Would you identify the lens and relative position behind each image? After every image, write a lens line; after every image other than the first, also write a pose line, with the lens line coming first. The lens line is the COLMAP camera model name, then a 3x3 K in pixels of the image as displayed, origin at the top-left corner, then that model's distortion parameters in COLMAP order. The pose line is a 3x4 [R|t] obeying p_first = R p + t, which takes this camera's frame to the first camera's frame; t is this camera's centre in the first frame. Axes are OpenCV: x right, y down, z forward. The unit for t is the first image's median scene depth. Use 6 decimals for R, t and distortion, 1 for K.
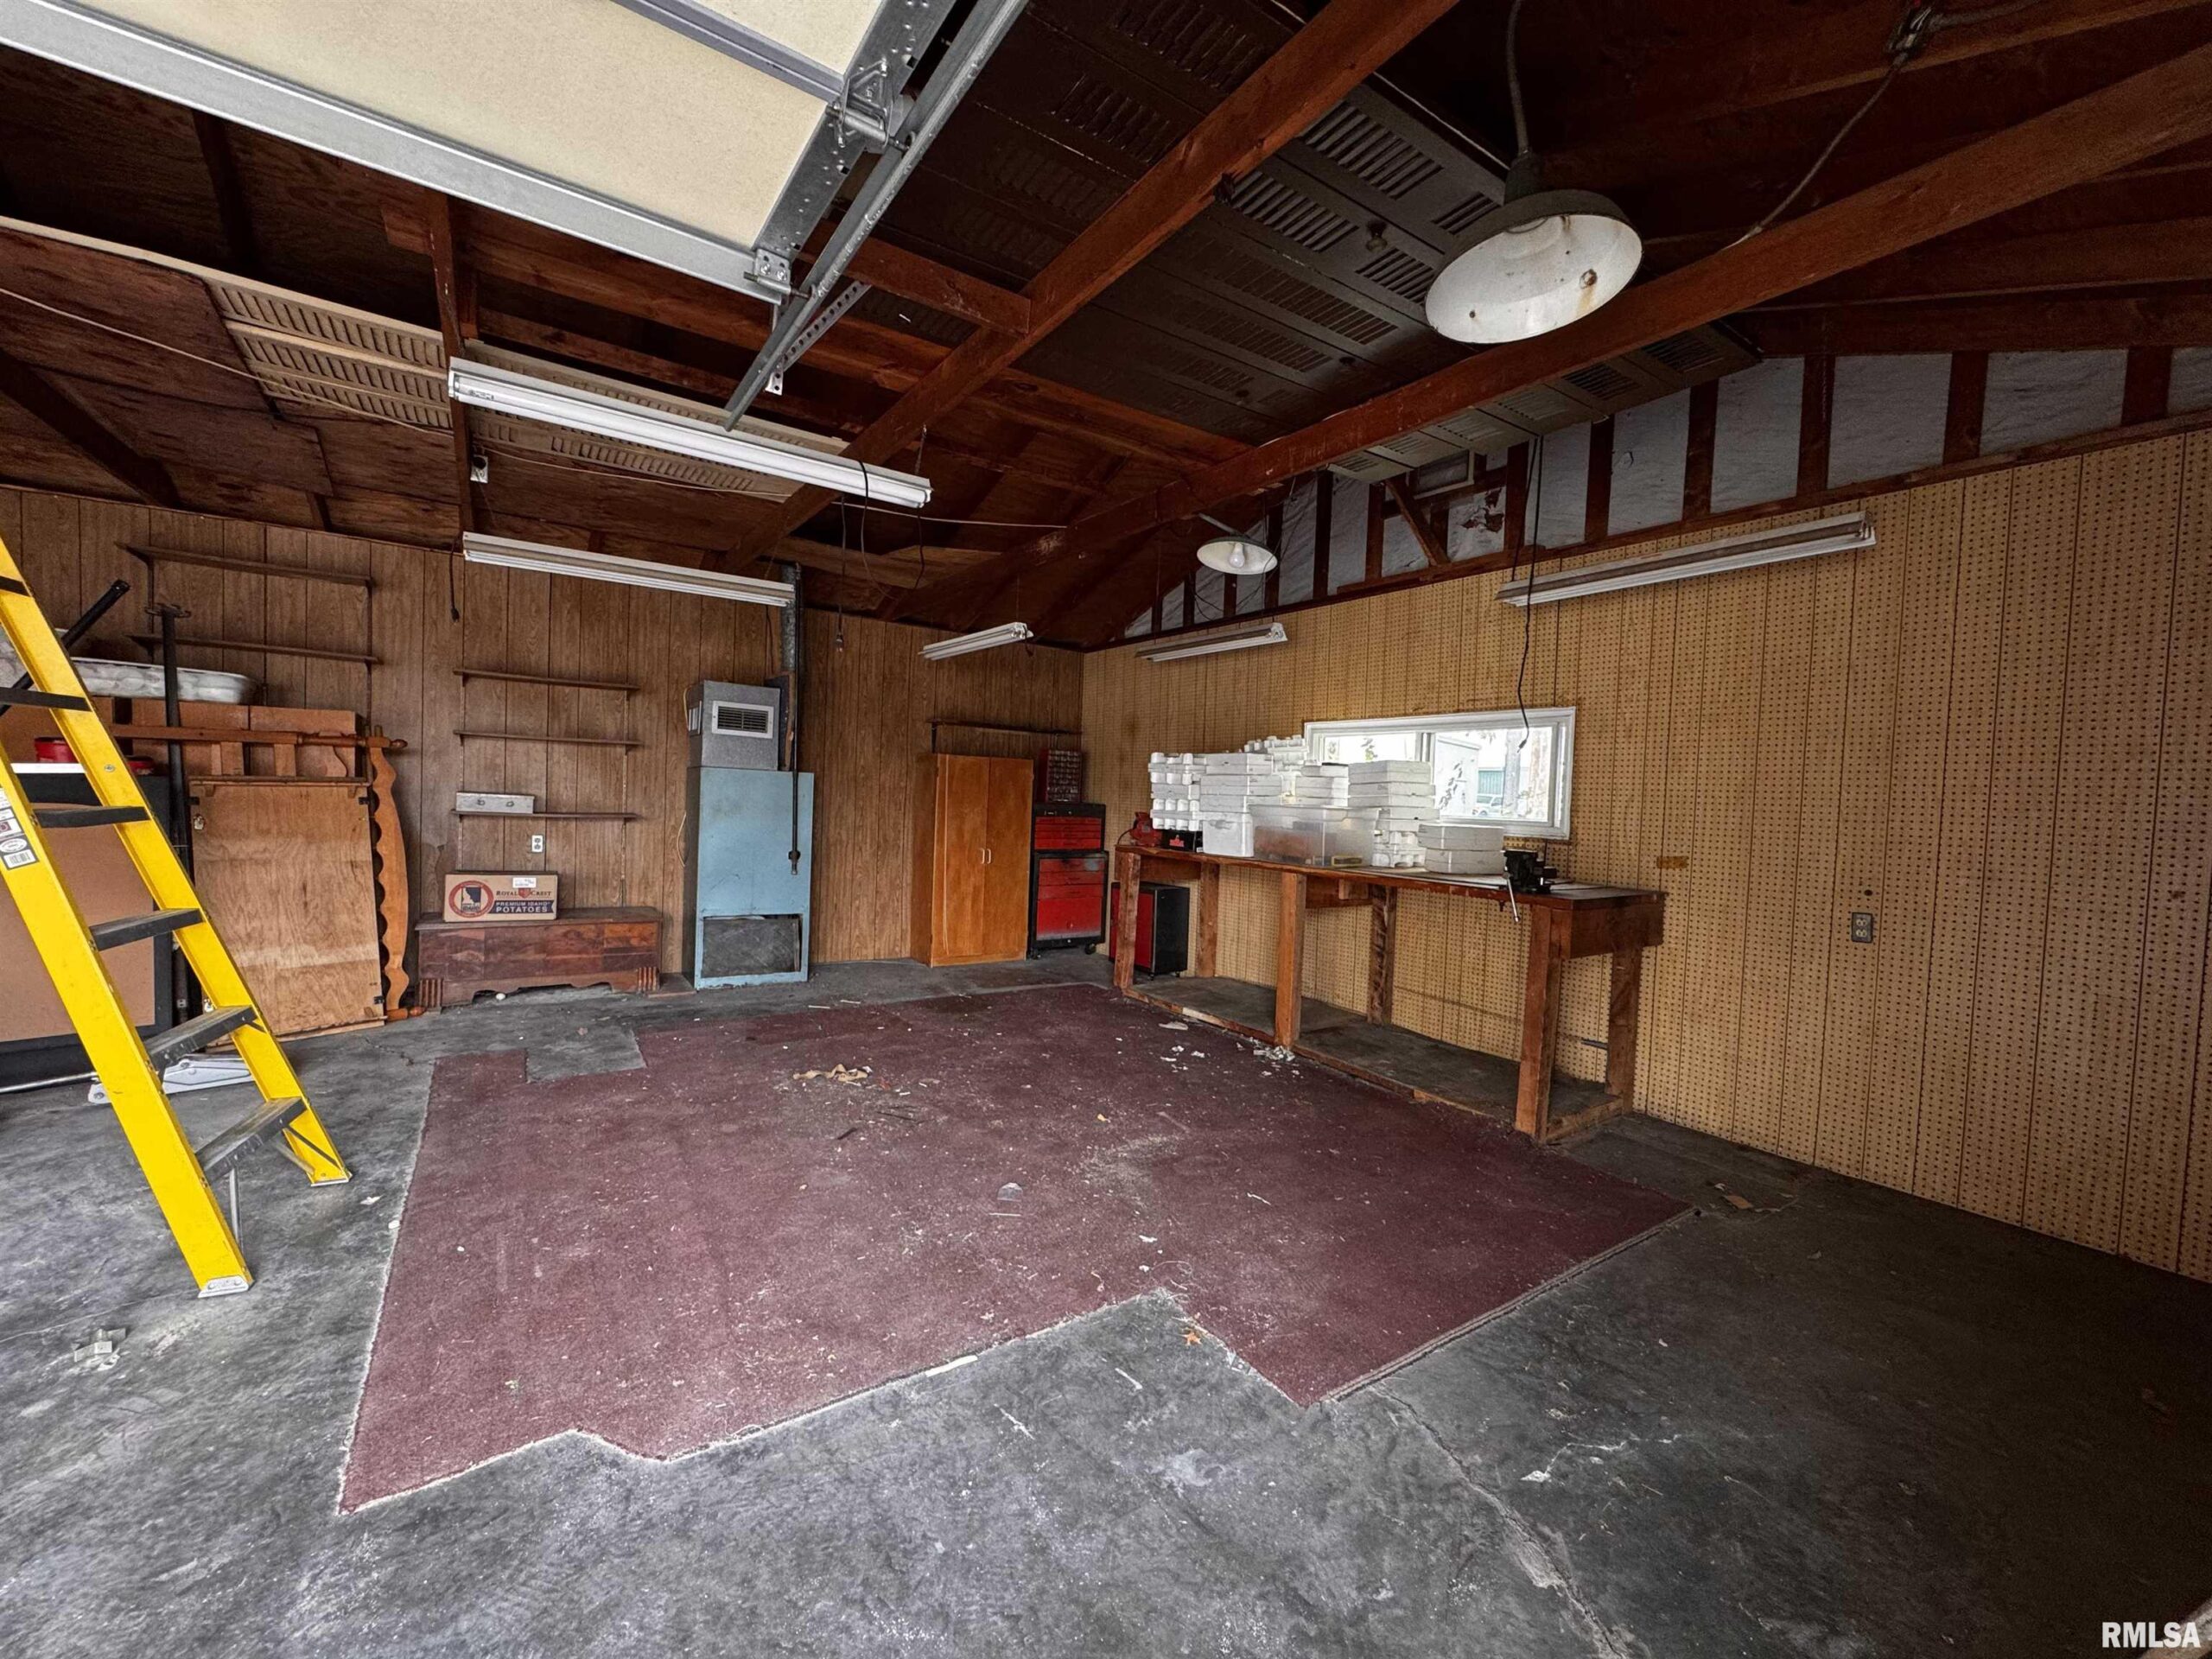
lens RADIAL K [[889.2, 0, 1101.0], [0, 889.2, 827.8], [0, 0, 1]] dist [-0.000936, 0.000053]
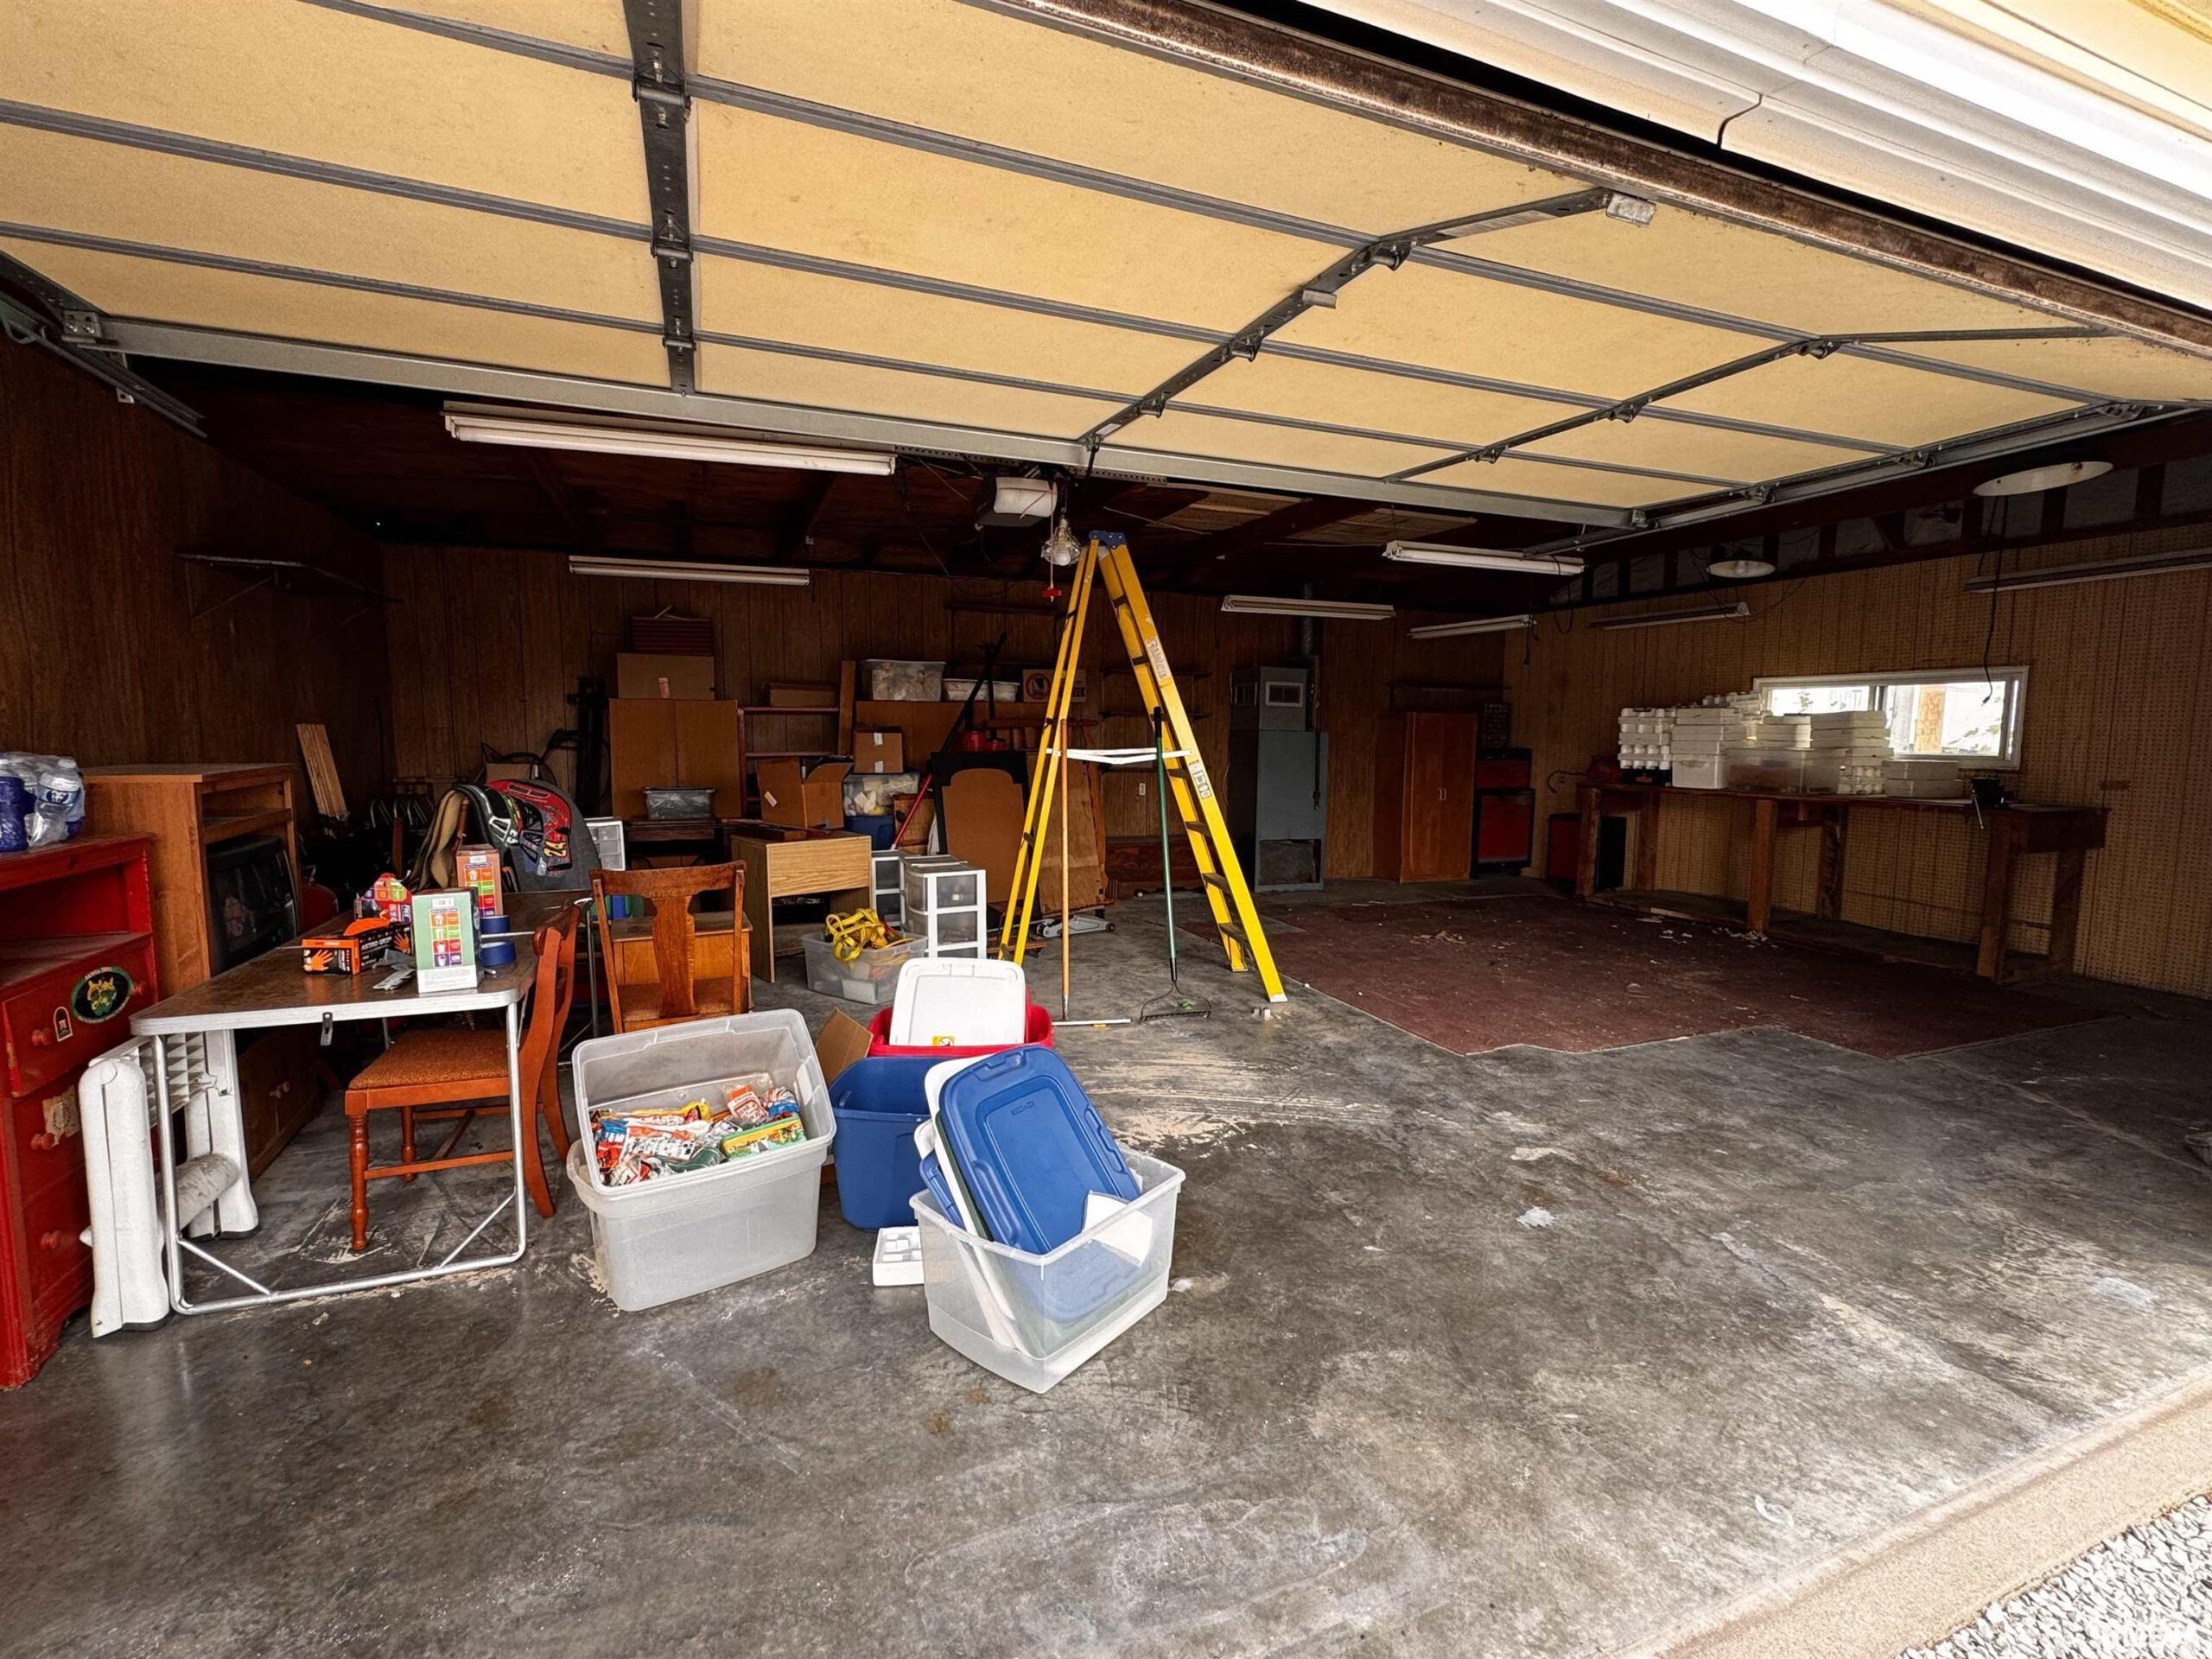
lens RADIAL K [[984.6, 0, 1107.1], [0, 984.6, 831.5], [0, 0, 1]] dist [0.002336, -0.000523]
pose [[0.976084, -0.008522, -0.217225, -0.406362], [0.021686, 0.998064, 0.058288, -0.008467], [0.216308, -0.061604, 0.974380, -0.612386]]
